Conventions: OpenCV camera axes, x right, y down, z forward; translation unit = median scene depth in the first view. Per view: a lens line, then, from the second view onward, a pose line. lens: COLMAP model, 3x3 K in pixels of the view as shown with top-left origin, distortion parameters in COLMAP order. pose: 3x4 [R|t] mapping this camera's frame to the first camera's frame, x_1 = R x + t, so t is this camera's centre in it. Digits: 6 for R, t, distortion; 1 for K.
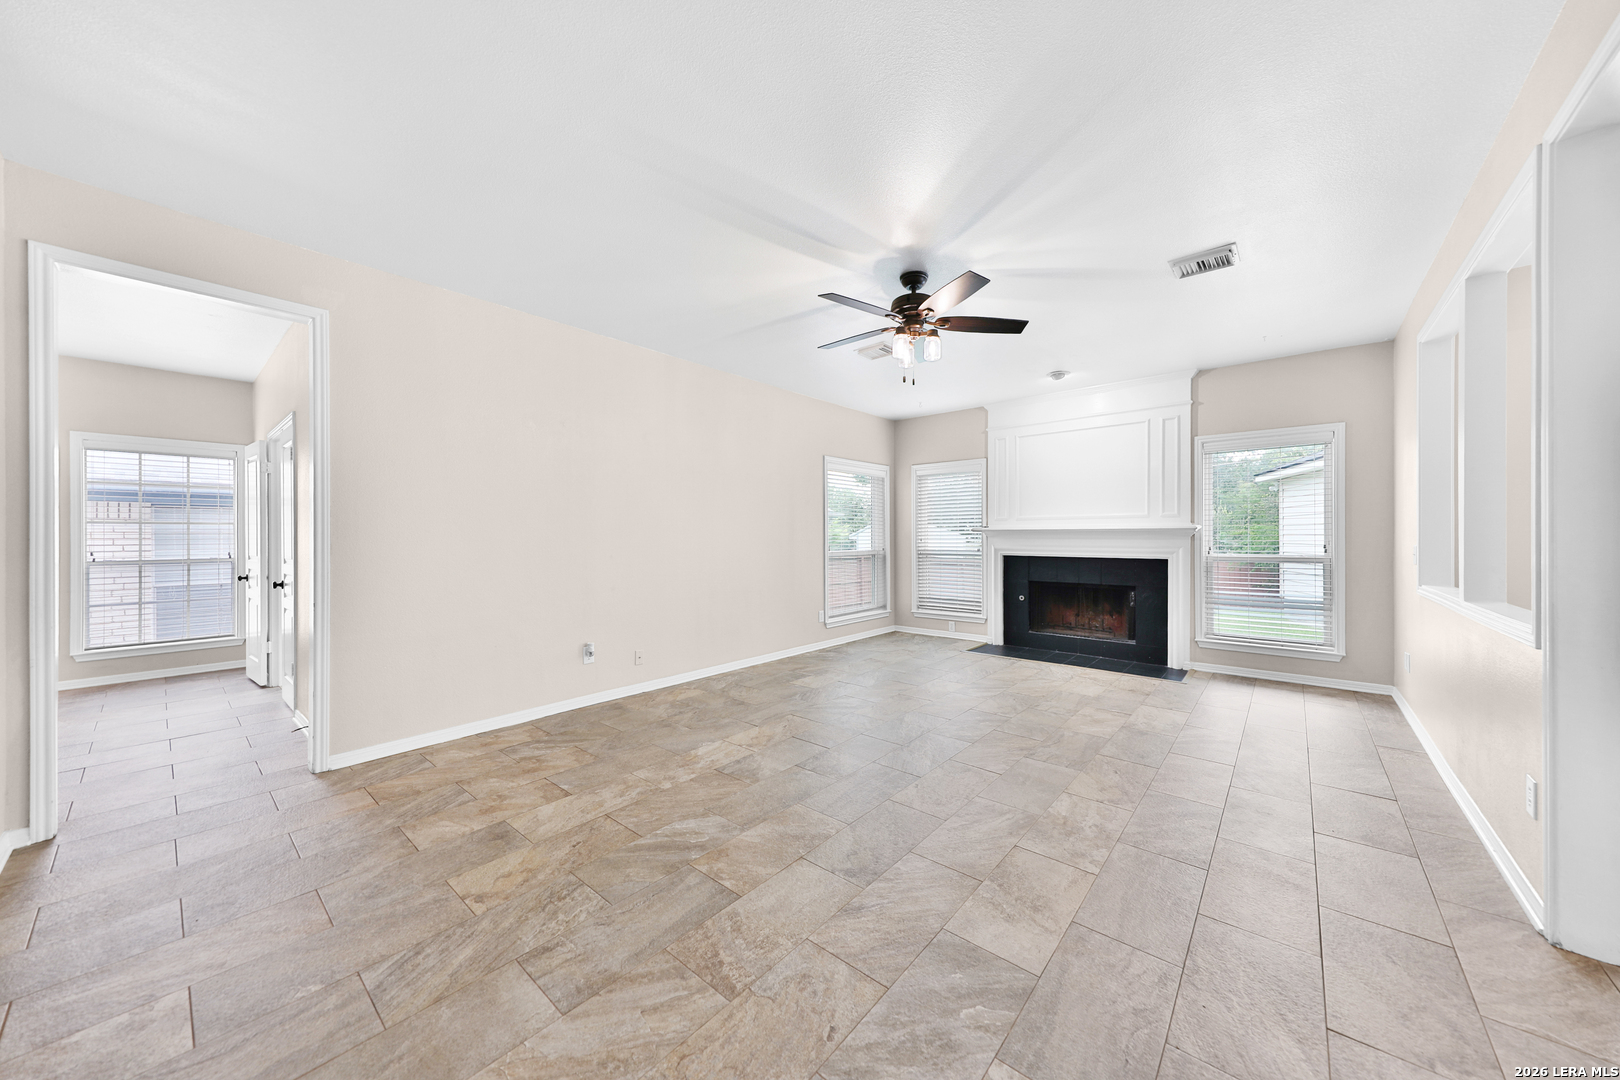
lens RADIAL K [[560.7, 0, 801.0], [0, 560.7, 535.0], [0, 0, 1]] dist [0.006321, -0.001206]
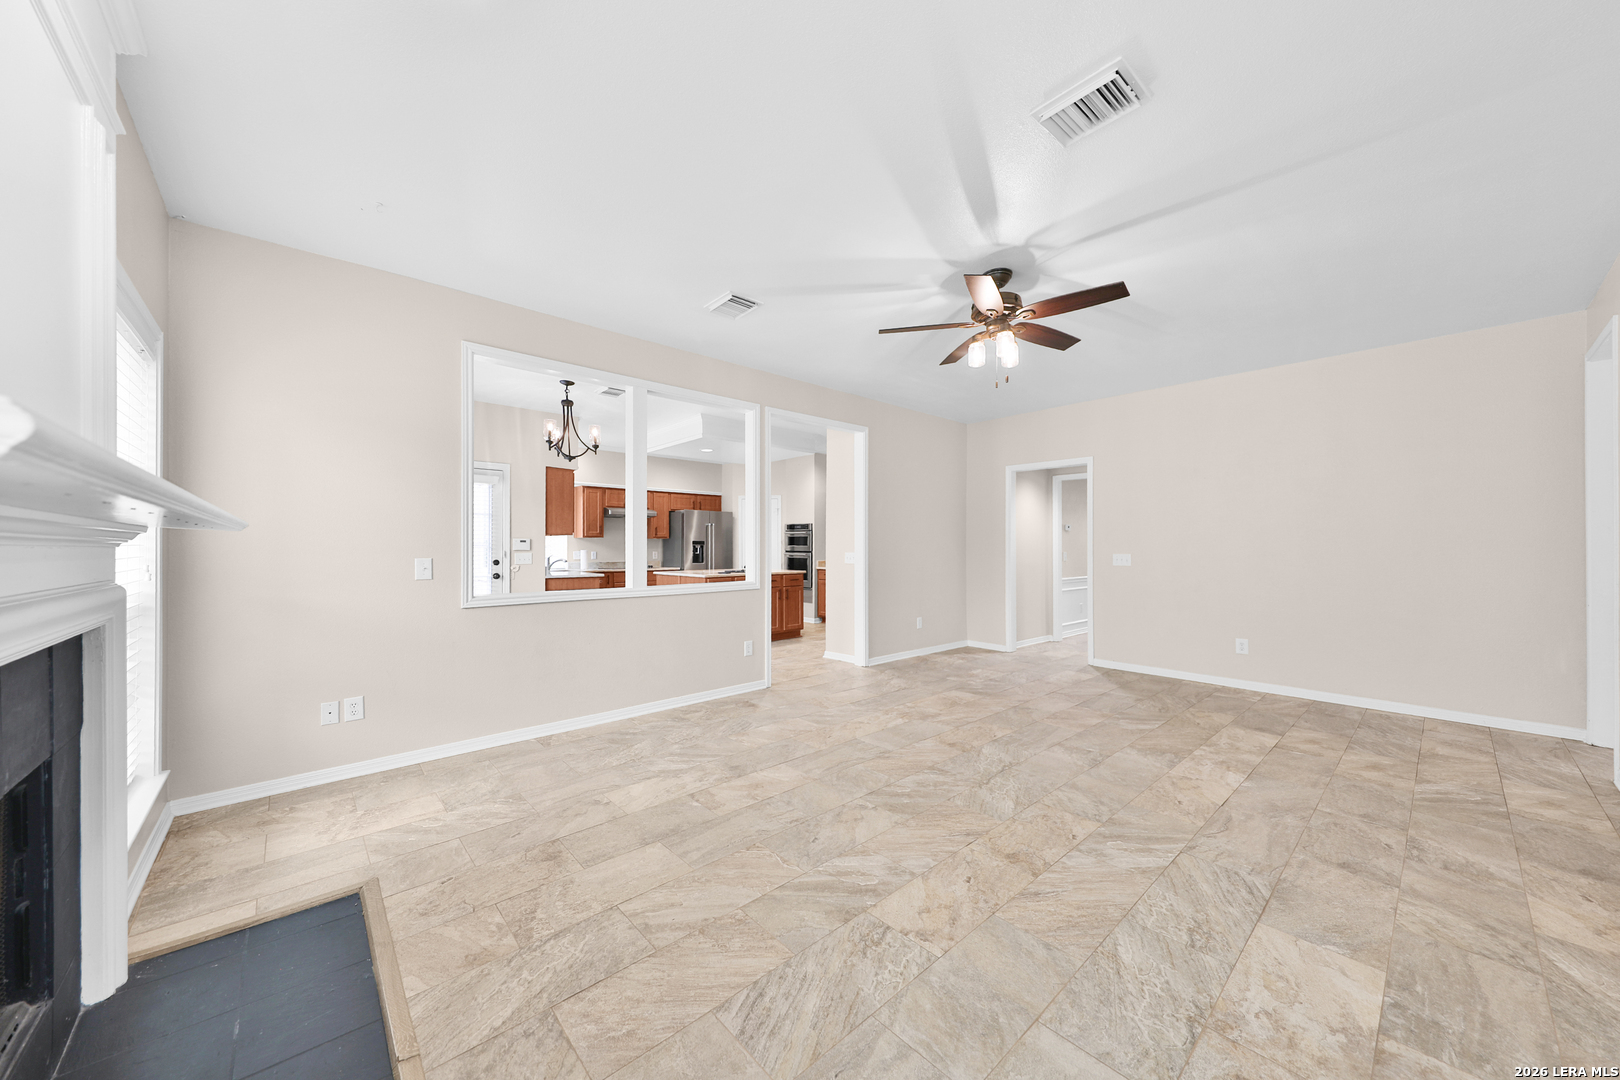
lens RADIAL K [[560.7, 0, 813.0], [0, 560.7, 544.8], [0, 0, 1]] dist [0.006321, -0.001206]
pose [[-0.994335, 0.004570, 0.106192, 0.437633], [0.003803, 0.999965, -0.007419, 0.007455], [-0.106222, -0.006973, -0.994318, 2.111887]]
